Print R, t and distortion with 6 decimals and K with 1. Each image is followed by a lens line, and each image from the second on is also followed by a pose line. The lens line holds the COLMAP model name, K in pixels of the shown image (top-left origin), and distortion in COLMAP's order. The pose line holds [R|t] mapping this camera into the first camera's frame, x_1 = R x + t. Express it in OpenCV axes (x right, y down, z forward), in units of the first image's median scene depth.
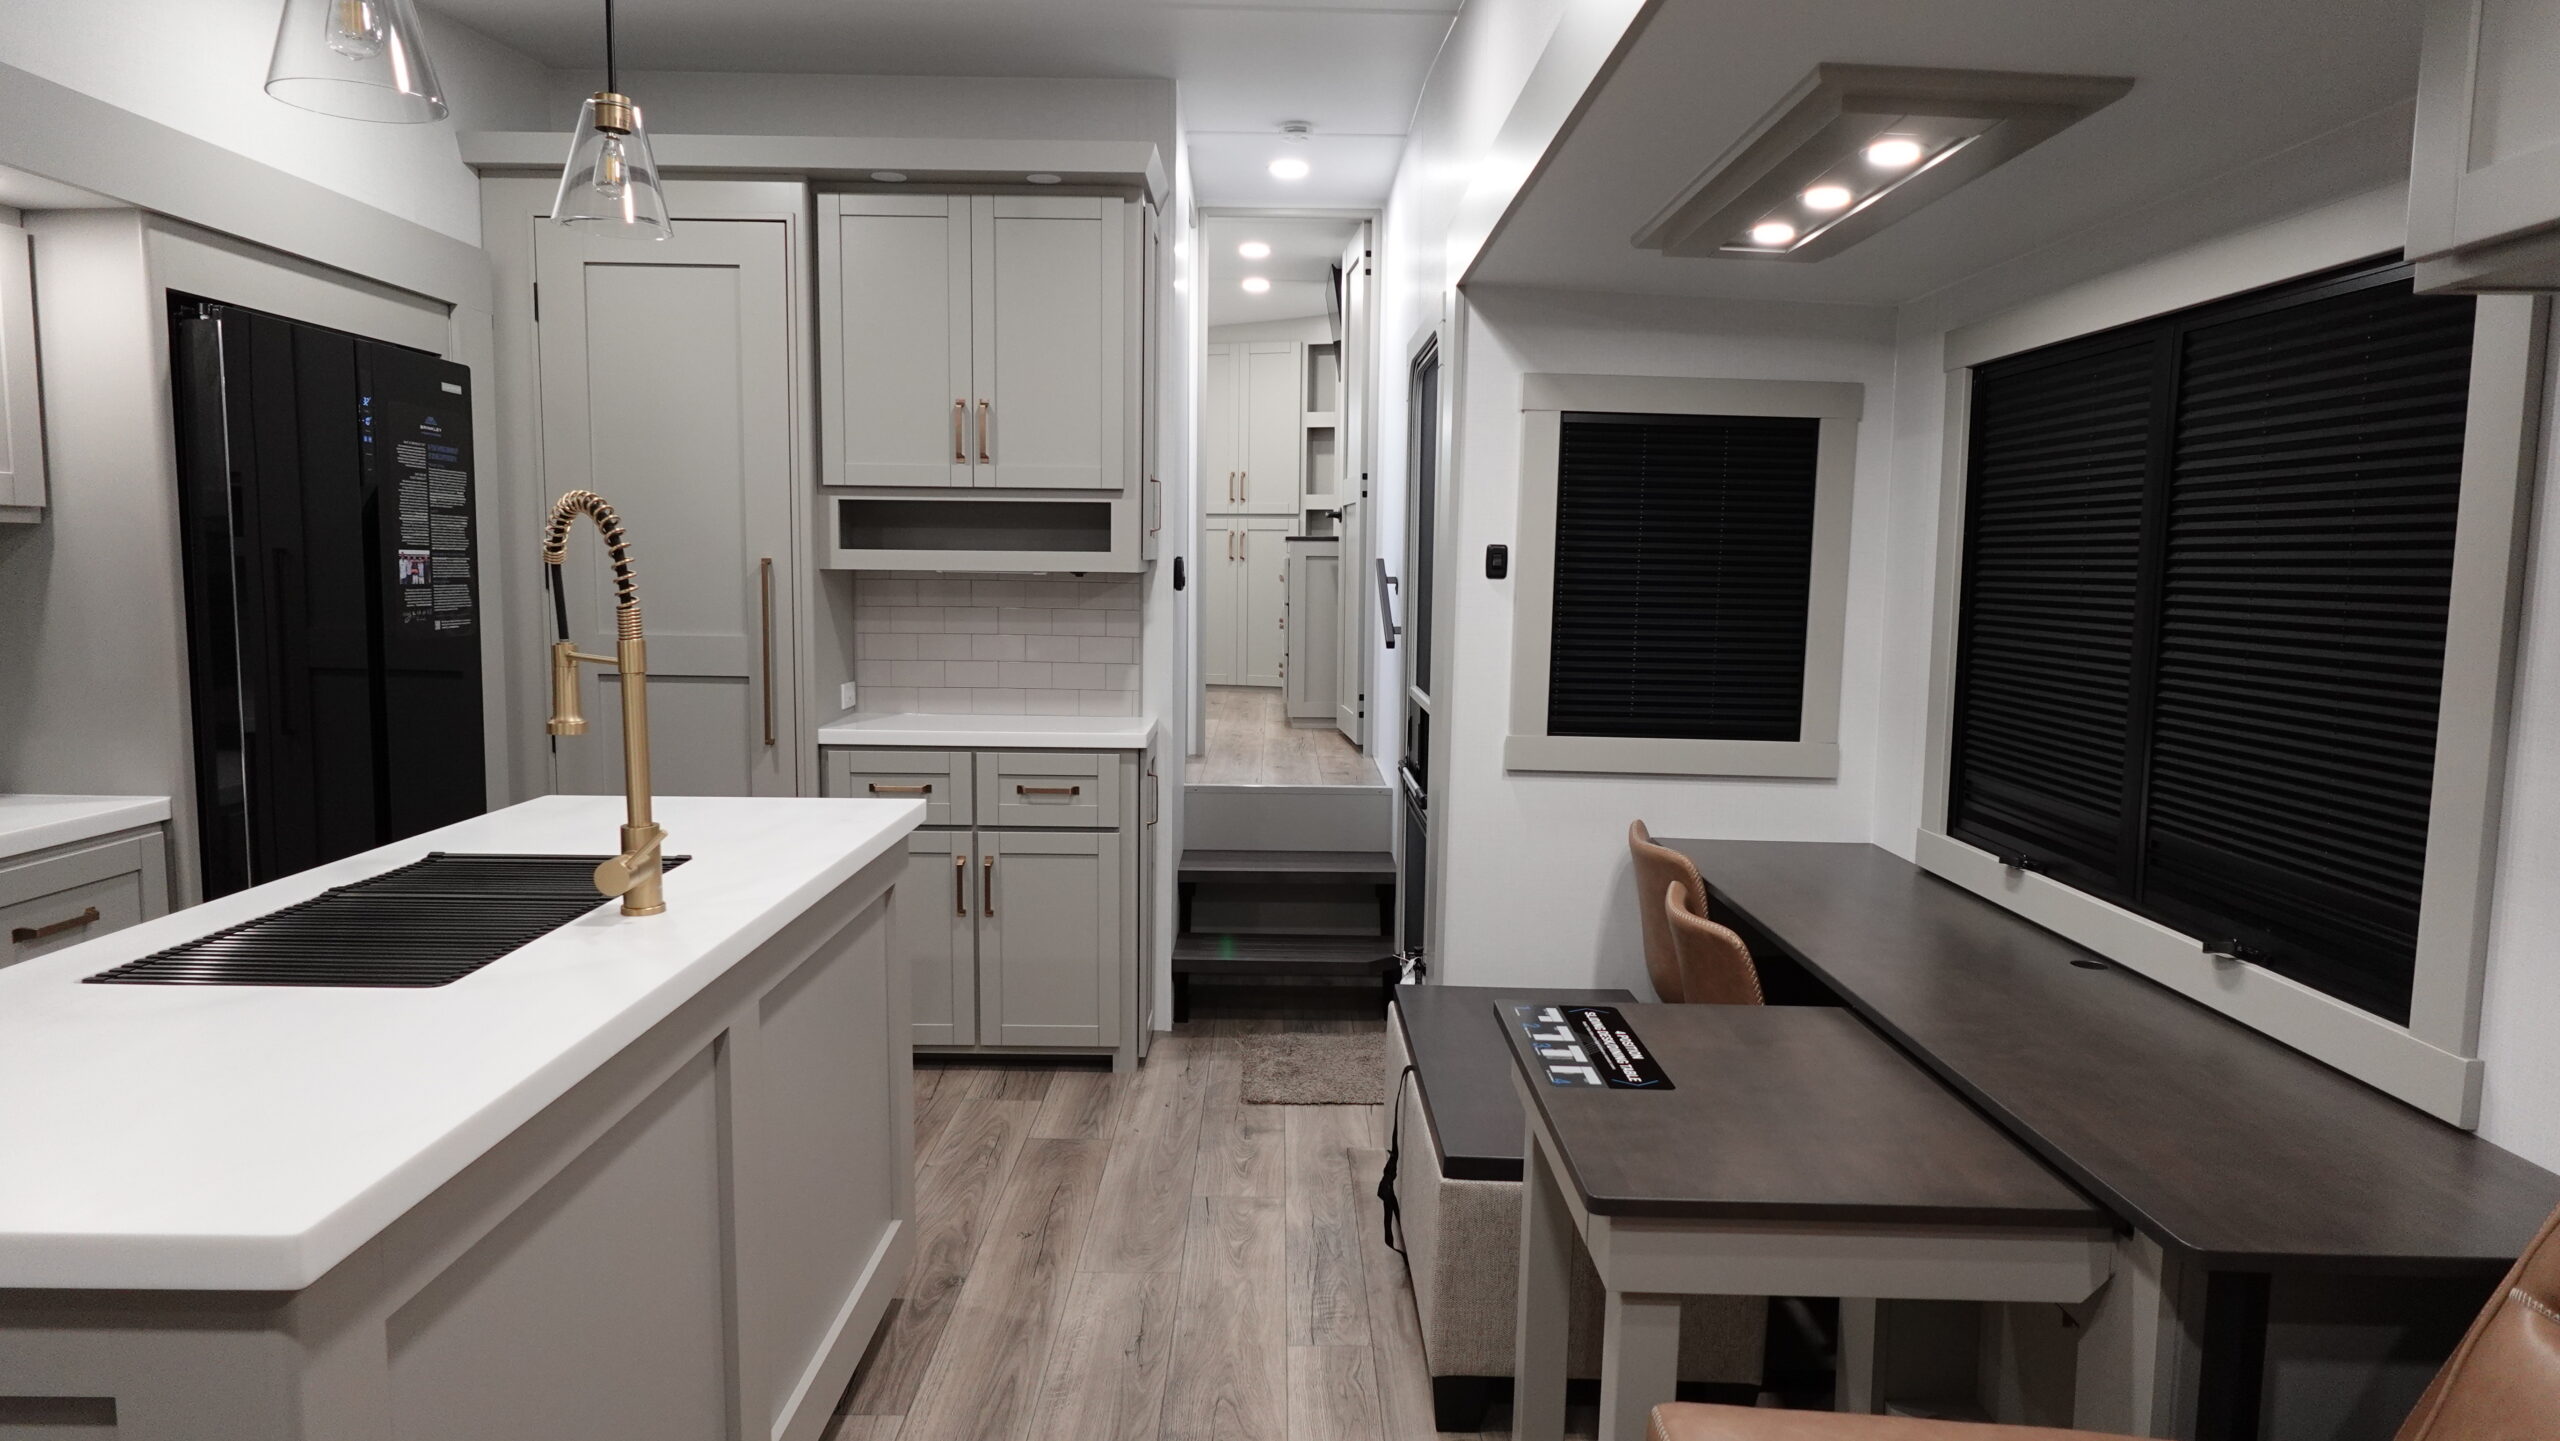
lens RADIAL K [[1491.3, 0, 1274.8], [0, 1491.3, 716.5], [0, 0, 1]] dist [-0.001932, 0.004666]
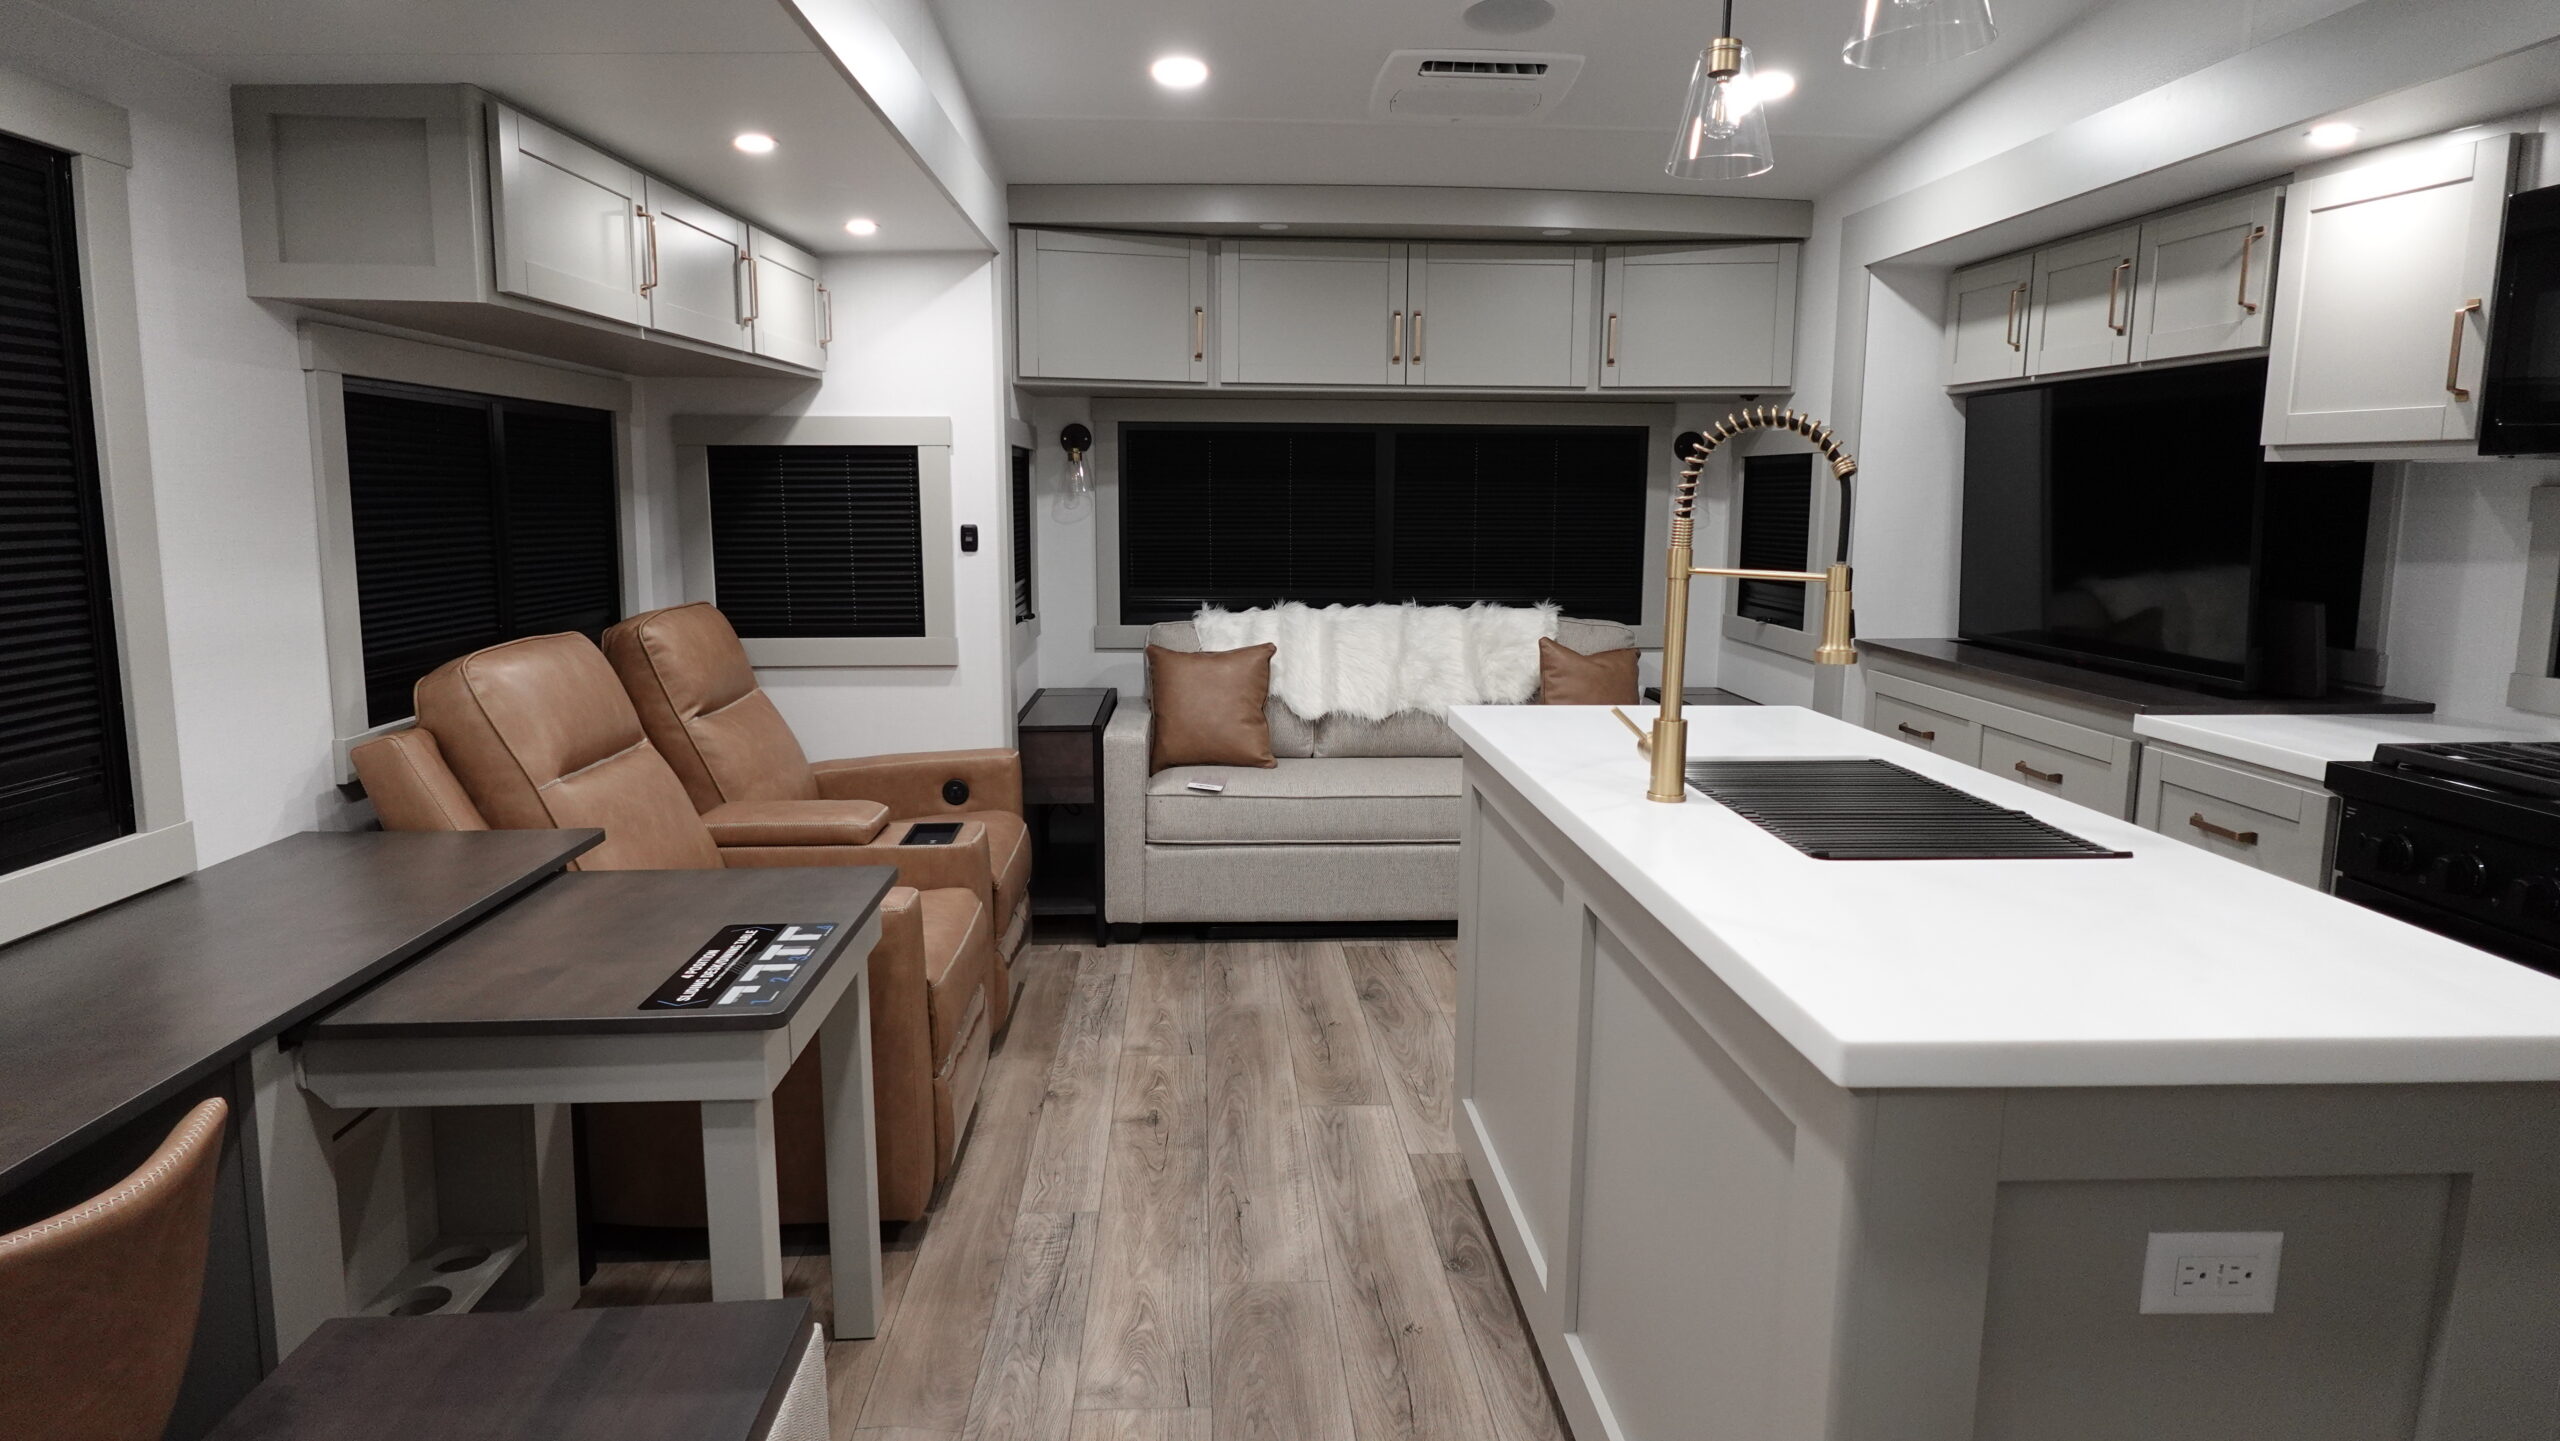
lens RADIAL K [[1491.3, 0, 1277.4], [0, 1491.3, 794.7], [0, 0, 1]] dist [-0.001932, 0.004666]
pose [[-0.998187, -0.012731, -0.058825, -0.031422], [-0.029650, 0.954561, 0.296536, -0.108911], [0.052377, 0.297743, -0.953208, 1.161001]]
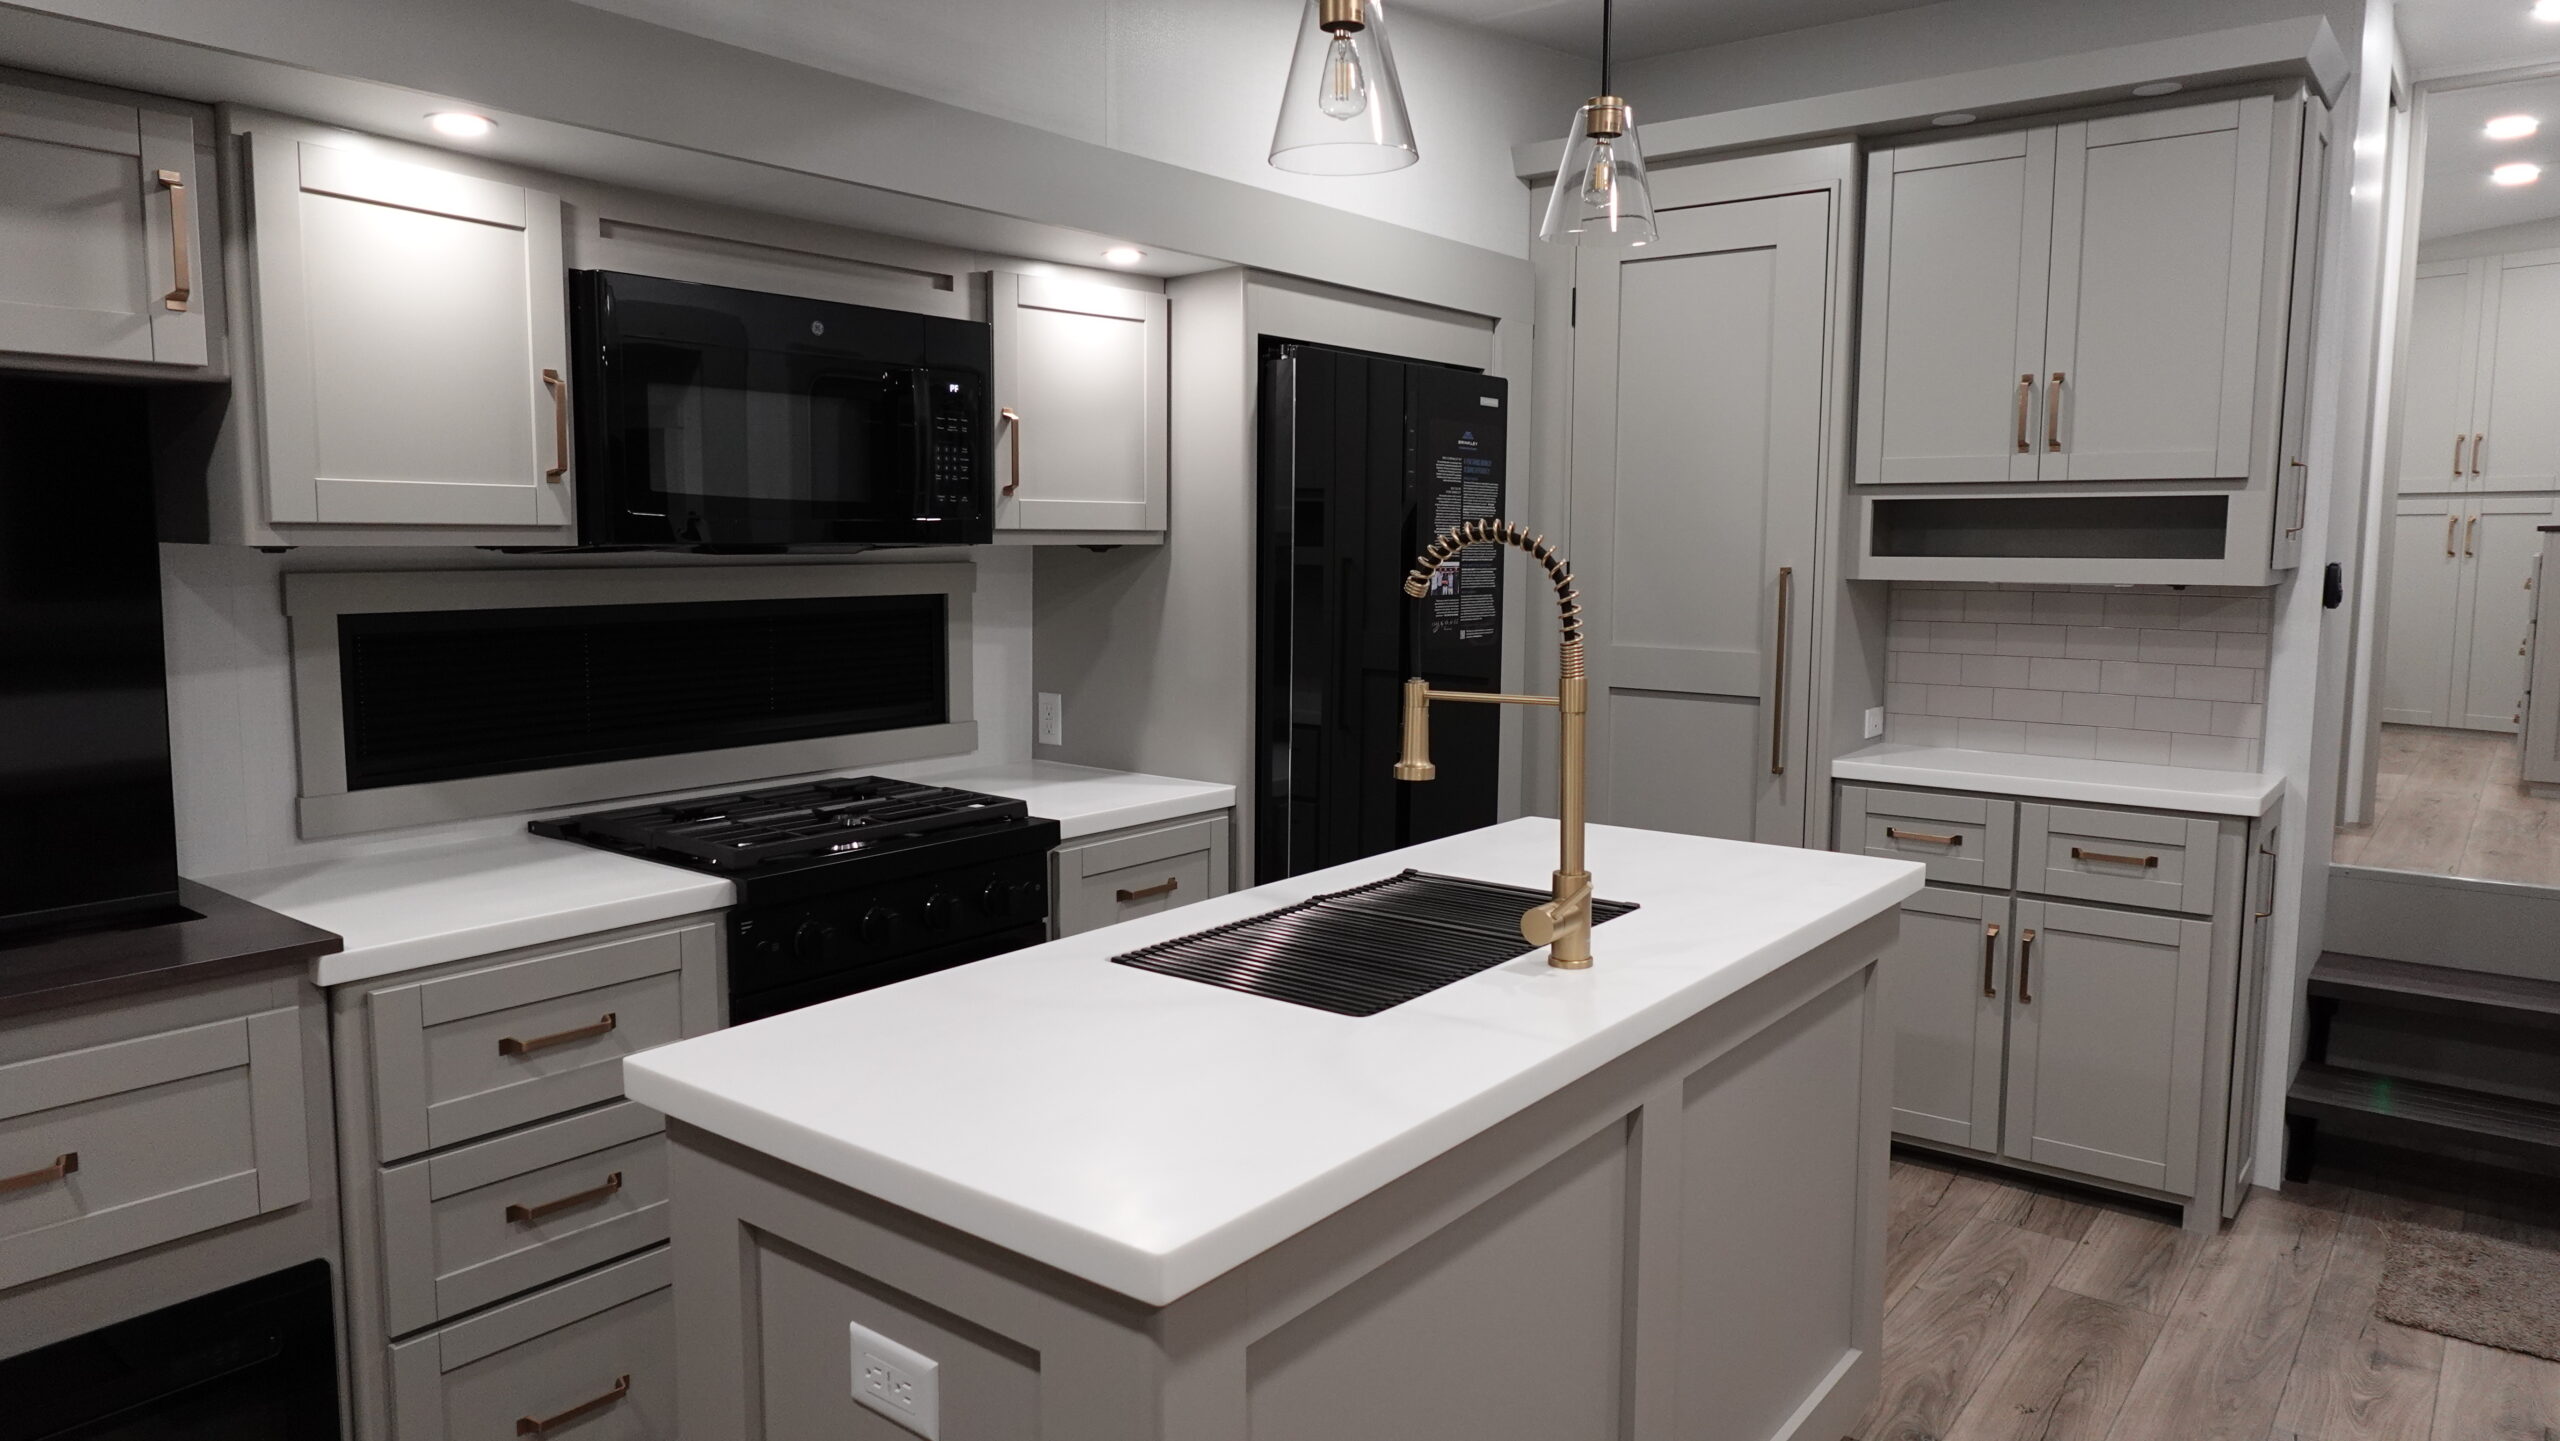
lens RADIAL K [[1625.2, 0, 1287.6], [0, 1625.2, 715.9], [0, 0, 1]] dist [-0.002823, 0.002738]
pose [[0.784772, 0.057816, -0.617083, 0.038208], [-0.056586, 0.998165, 0.021557, -0.023307], [0.617197, 0.018001, 0.786603, 0.048332]]
